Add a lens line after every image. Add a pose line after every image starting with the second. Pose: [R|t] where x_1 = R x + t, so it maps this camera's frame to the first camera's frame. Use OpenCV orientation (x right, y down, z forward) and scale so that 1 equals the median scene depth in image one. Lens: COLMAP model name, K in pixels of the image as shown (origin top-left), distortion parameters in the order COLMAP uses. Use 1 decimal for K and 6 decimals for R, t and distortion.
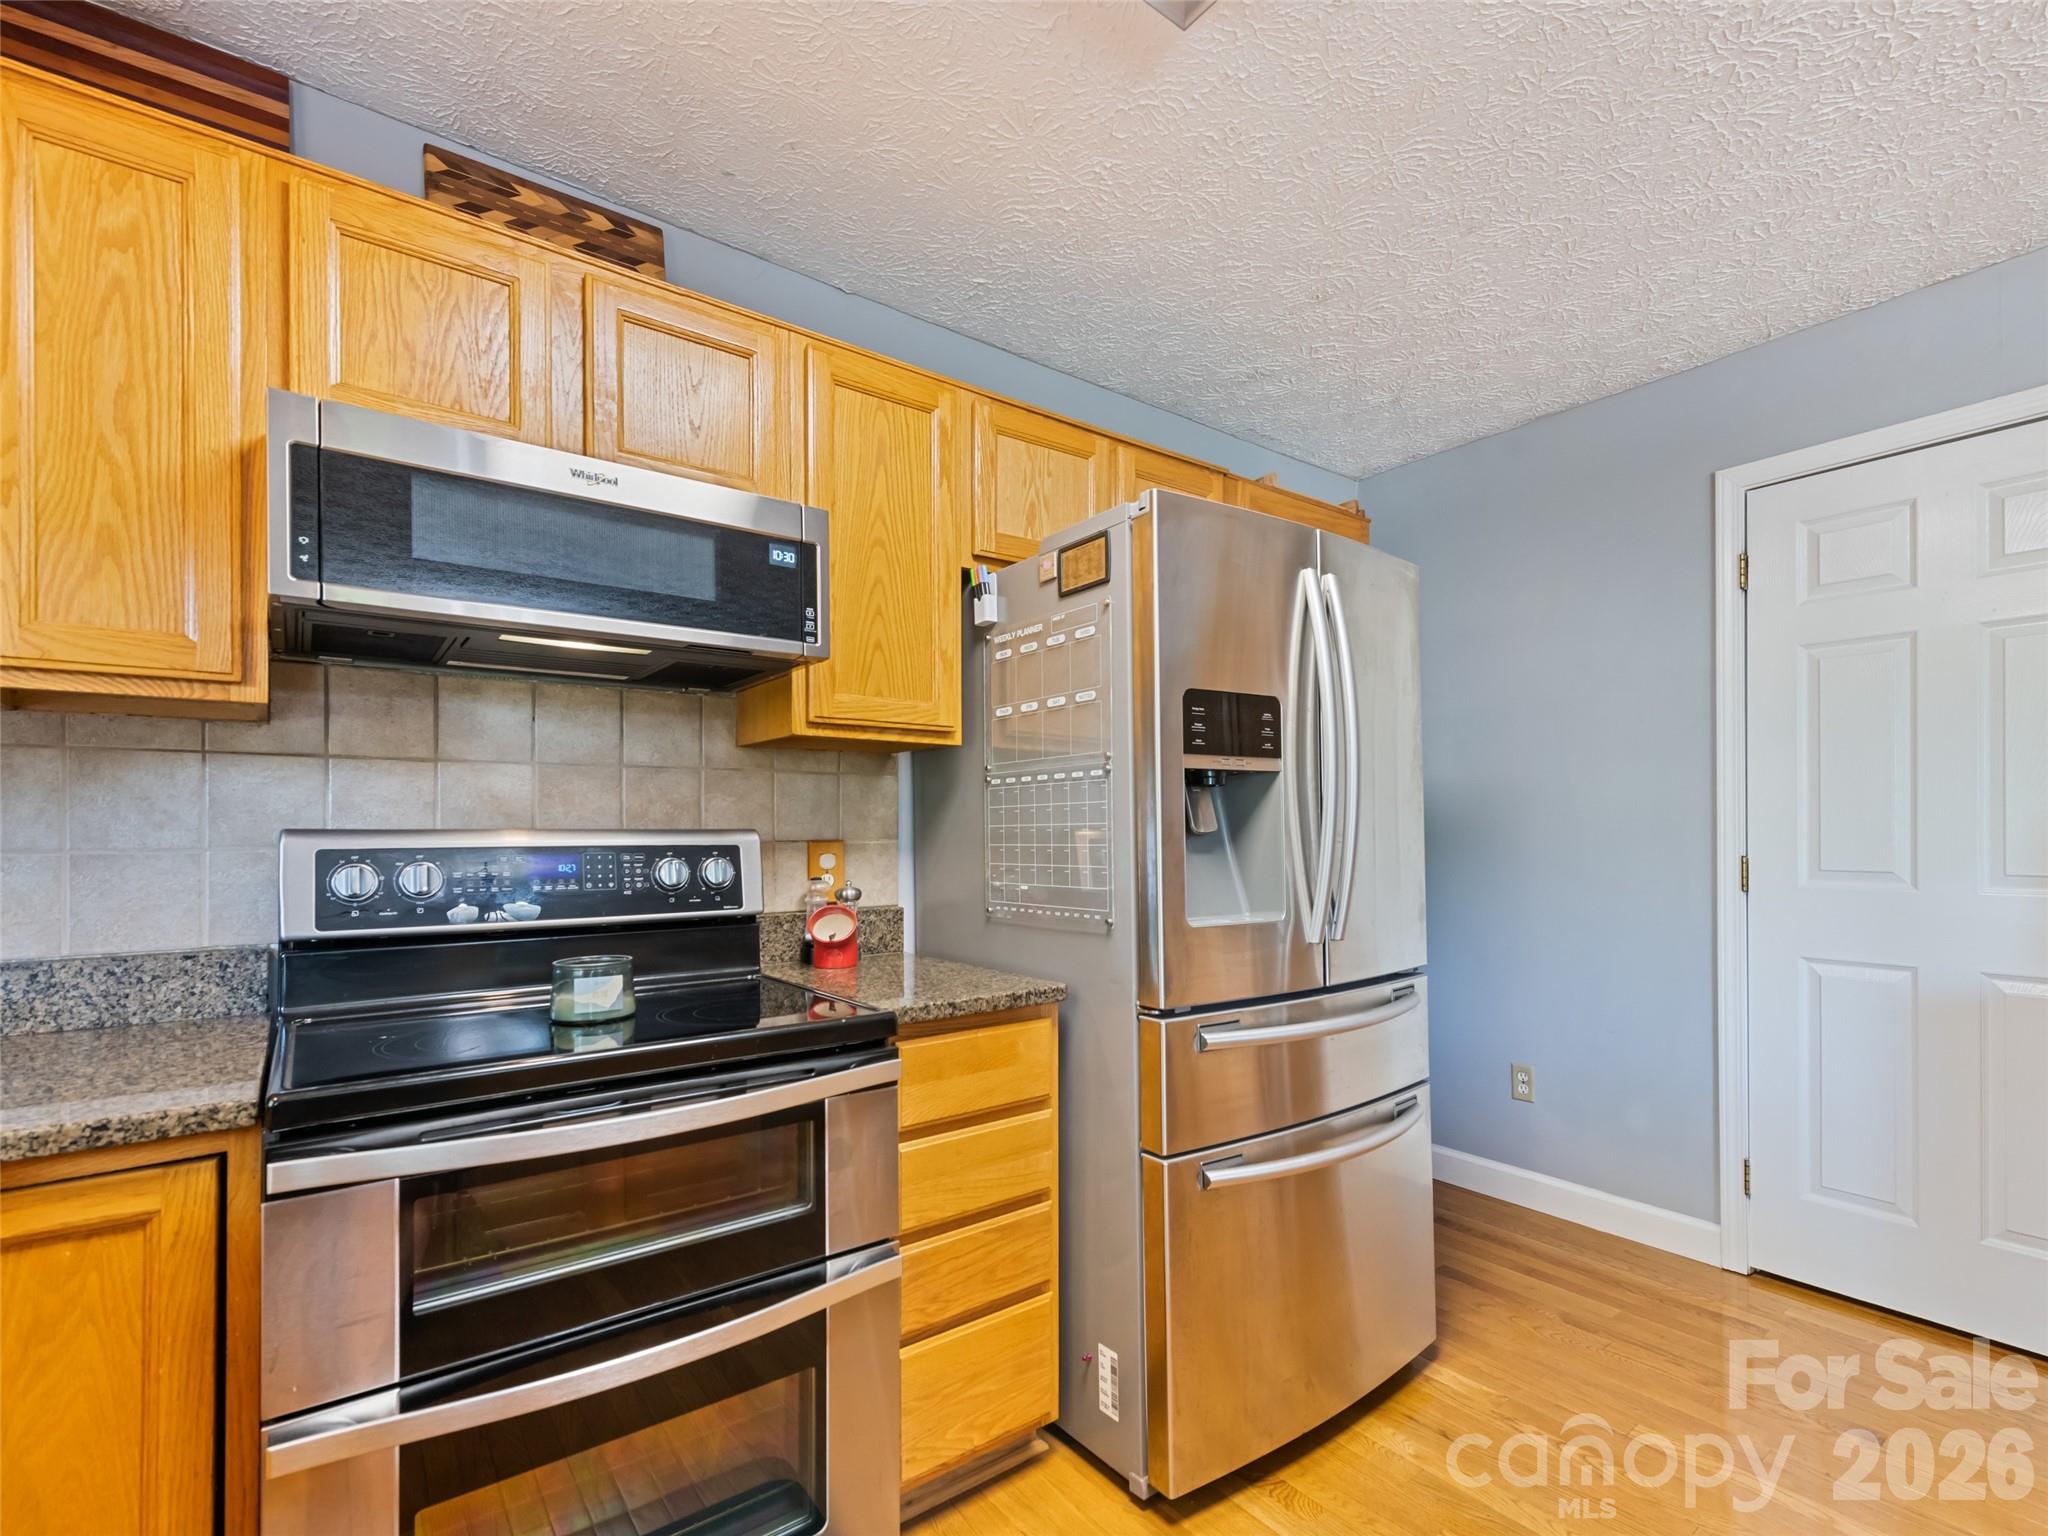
lens RADIAL K [[944.8, 0, 1036.0], [0, 944.8, 821.5], [0, 0, 1]] dist [0.009305, -0.000302]
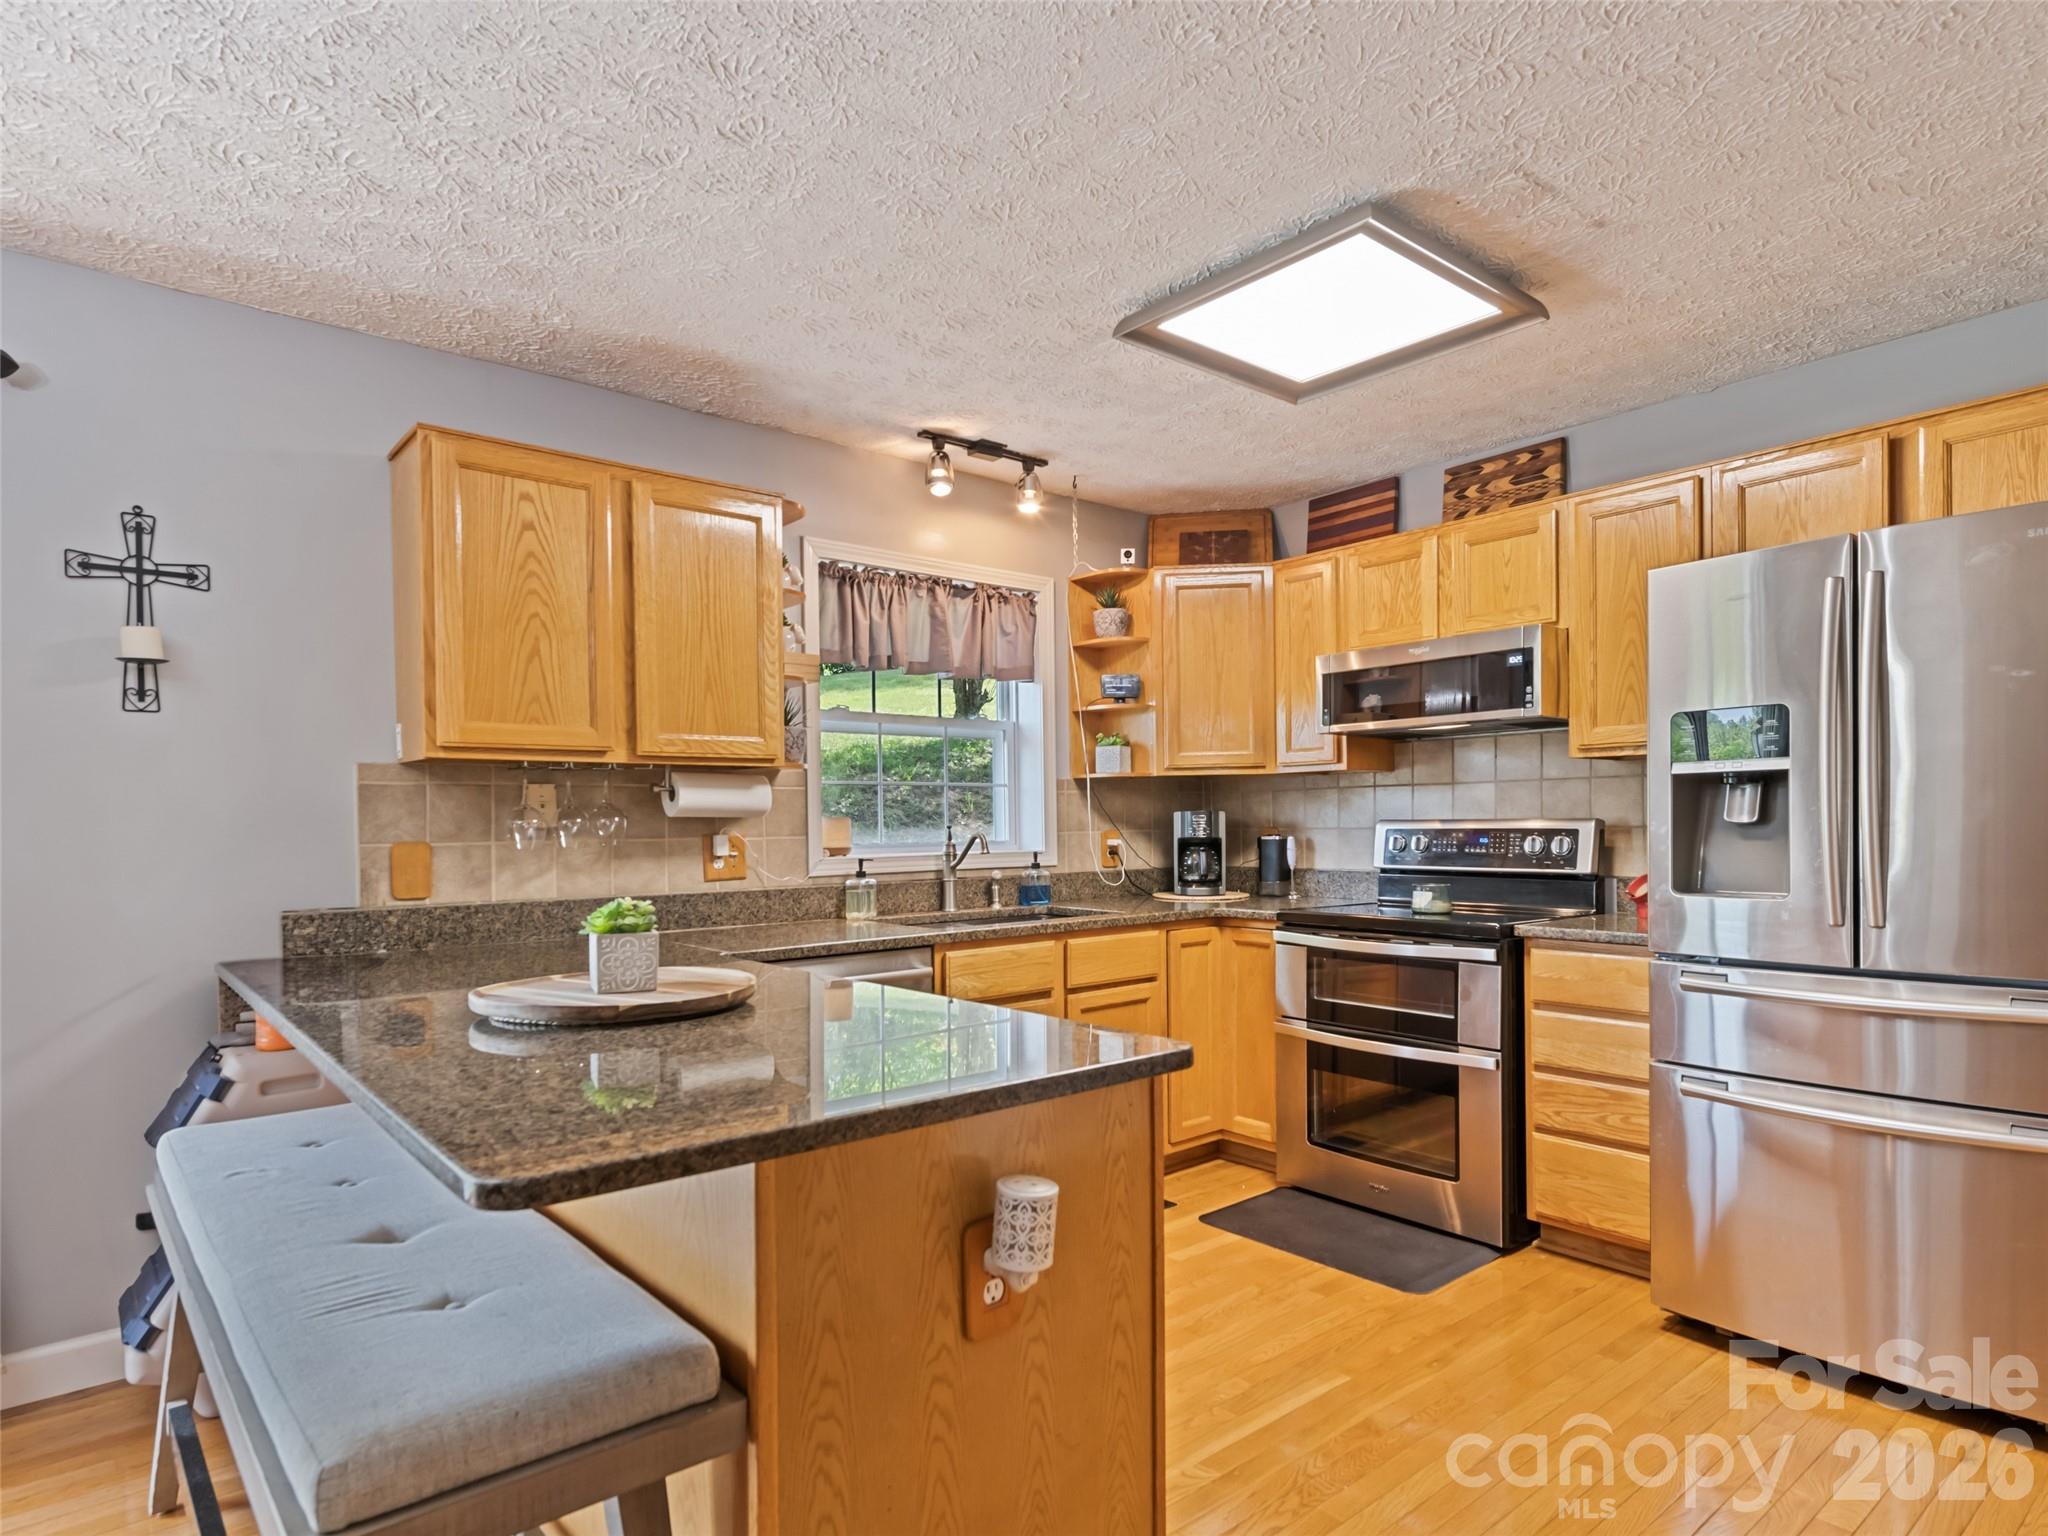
lens RADIAL K [[1140.5, 0, 1035.1], [0, 1140.5, 829.5], [0, 0, 1]] dist [0.013471, -0.004286]
pose [[0.044171, 0.009467, -0.998979, 1.657935], [0.019824, 0.999750, 0.010351, -0.011622], [0.998827, -0.020261, 0.043973, 0.036645]]
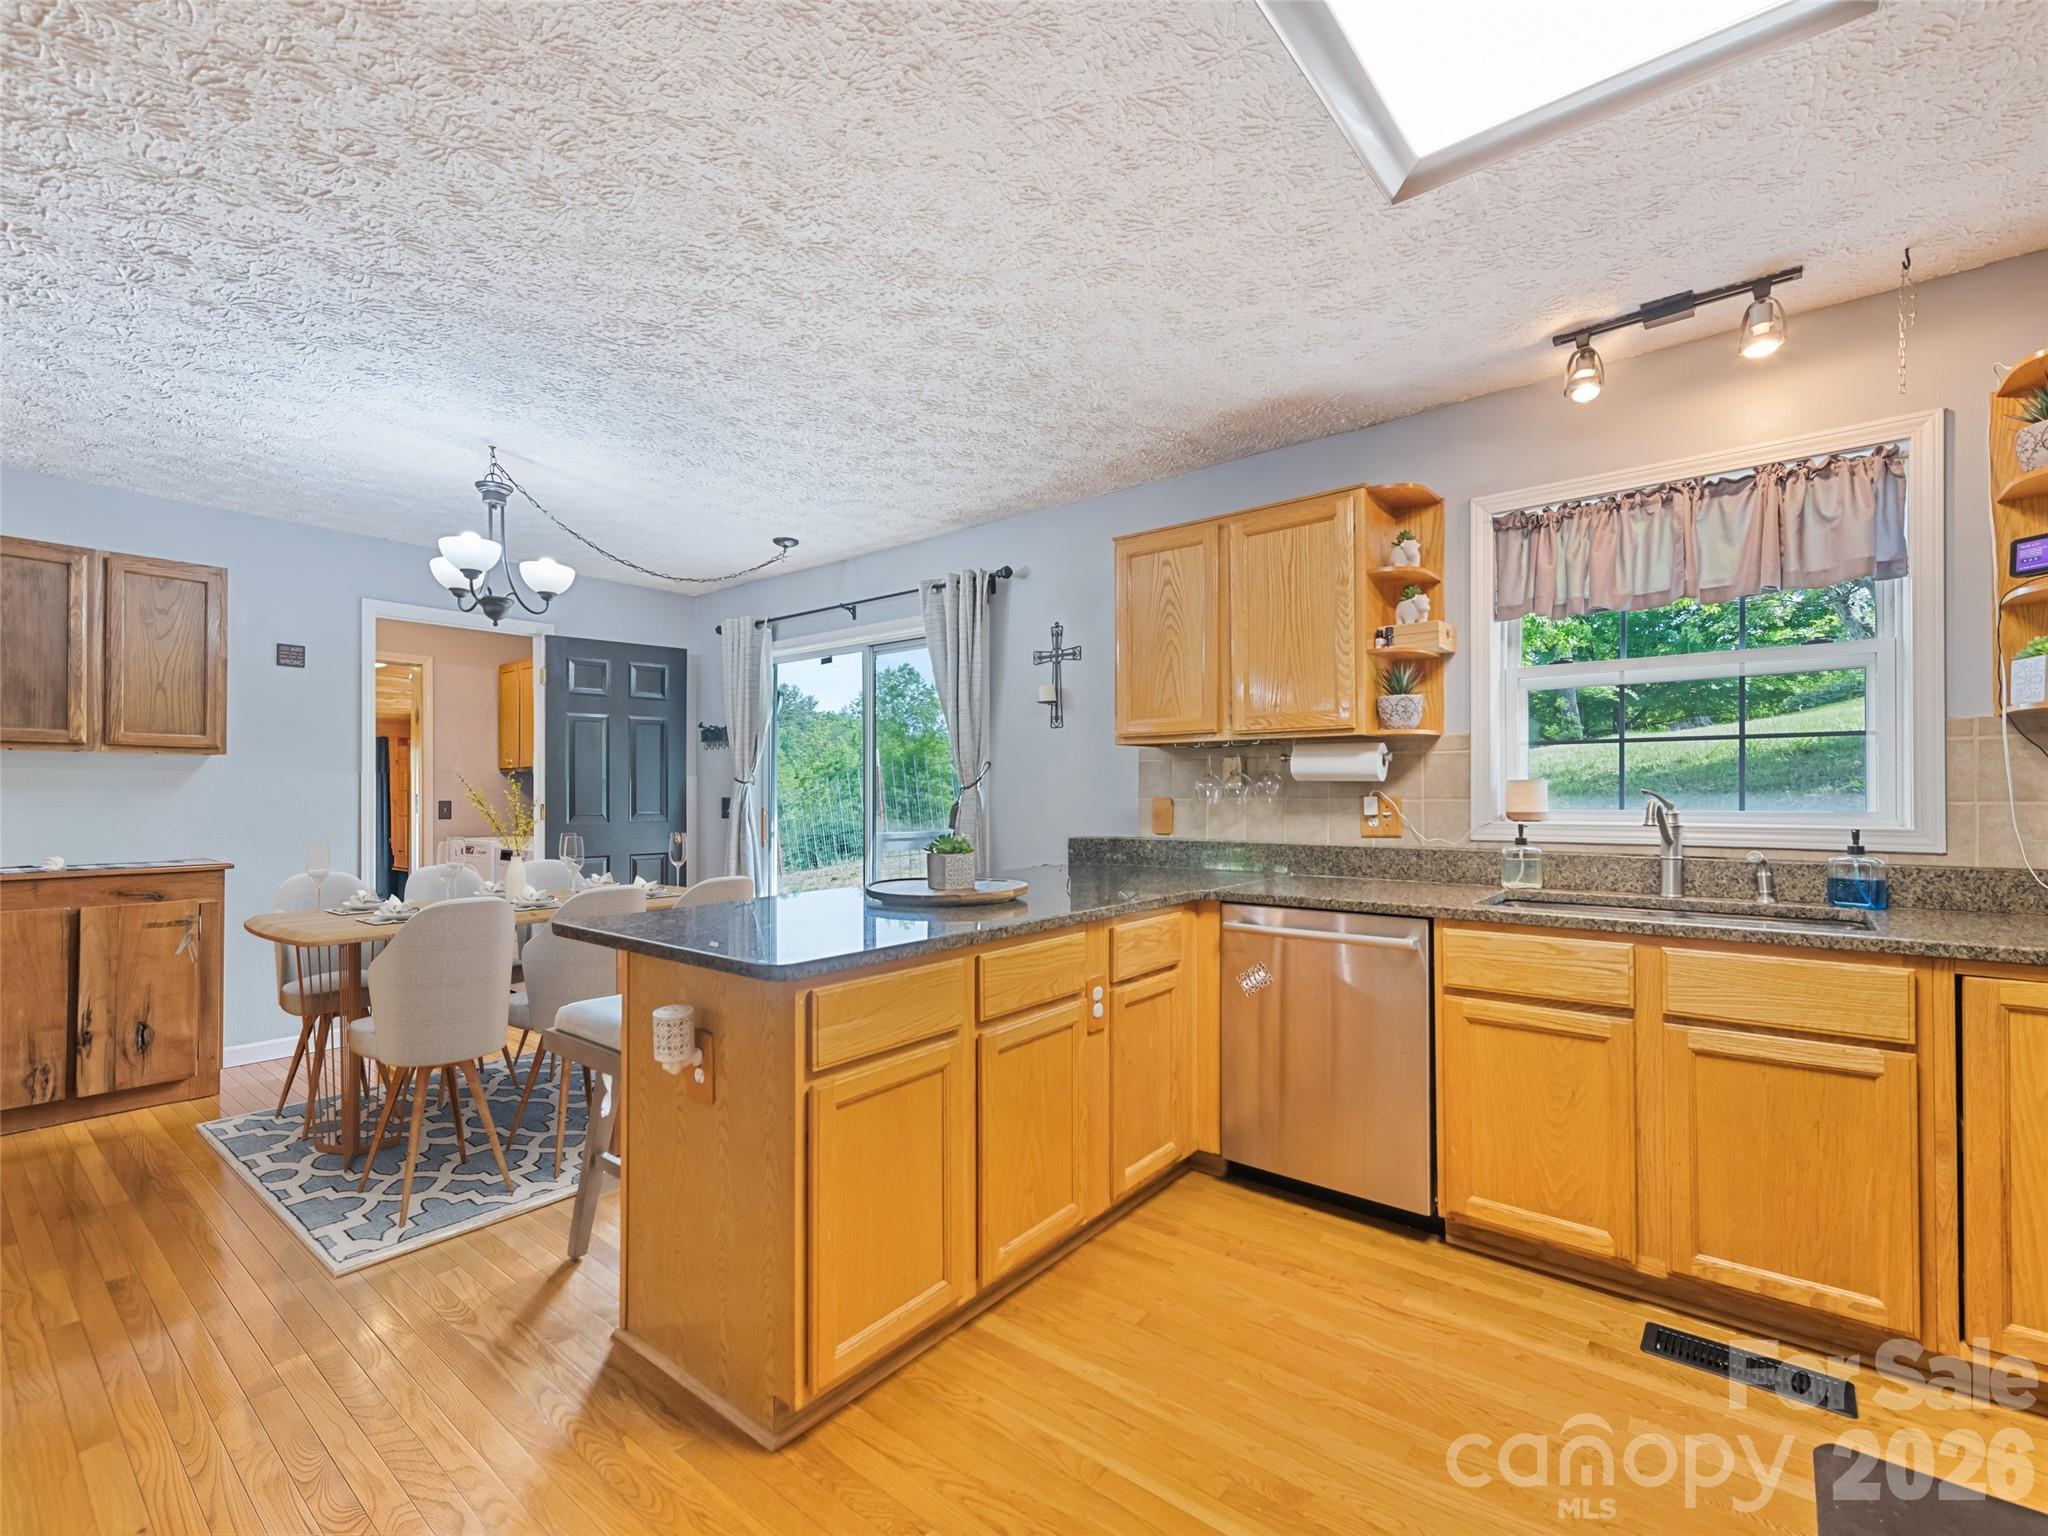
lens RADIAL K [[917.0, 0, 1019.4], [0, 917.0, 778.1], [0, 0, 1]] dist [0.010313, -0.003038]
pose [[-0.975339, 0.003450, -0.220685, 0.708842], [0.008908, 0.999678, -0.023739, 0.008051], [0.220532, -0.025120, -0.975056, 1.181961]]
